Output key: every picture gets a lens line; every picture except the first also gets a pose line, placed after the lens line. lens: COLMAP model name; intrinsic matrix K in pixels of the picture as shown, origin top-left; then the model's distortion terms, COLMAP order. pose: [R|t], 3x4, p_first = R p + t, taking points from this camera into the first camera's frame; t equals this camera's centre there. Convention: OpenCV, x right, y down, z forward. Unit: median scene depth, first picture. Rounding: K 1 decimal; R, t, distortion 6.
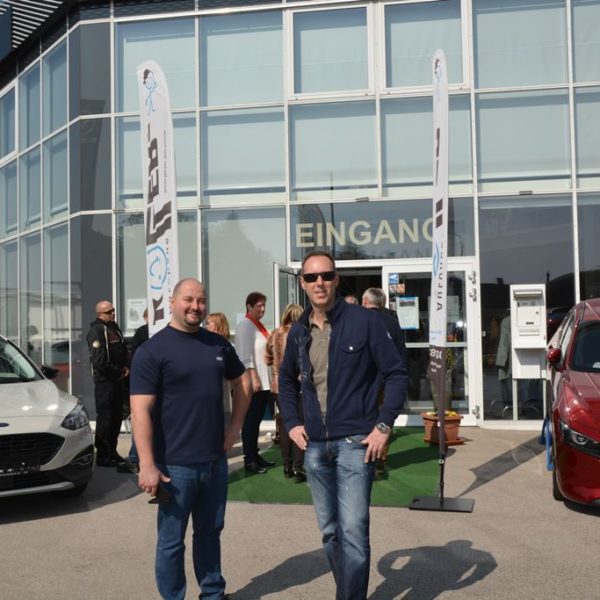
lens RADIAL K [[682.5, 0, 300.0], [0, 682.5, 300.0], [0, 0, 1]] dist [-0.004204, 0.008281]
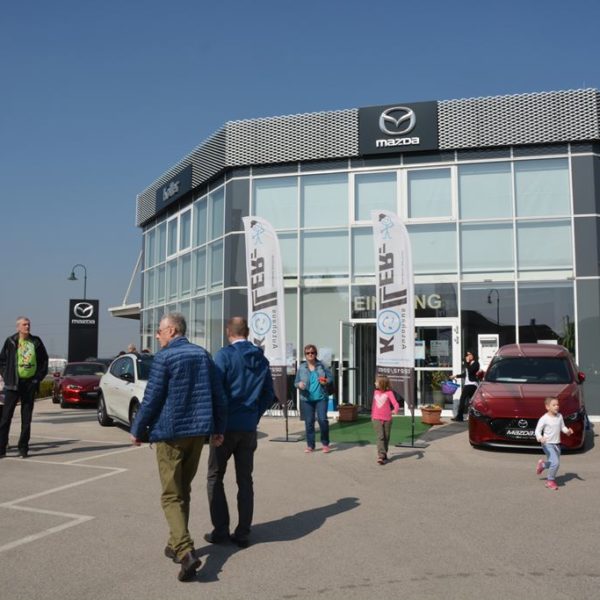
lens RADIAL K [[701.8, 0, 300.0], [0, 701.8, 300.0], [0, 0, 1]] dist [-0.164086, 0.039580]
pose [[0.989025, 0.010458, -0.147380, 0.117712], [-0.016514, 0.999066, -0.039928, -0.030410], [0.146824, 0.041924, 0.988274, -0.753538]]
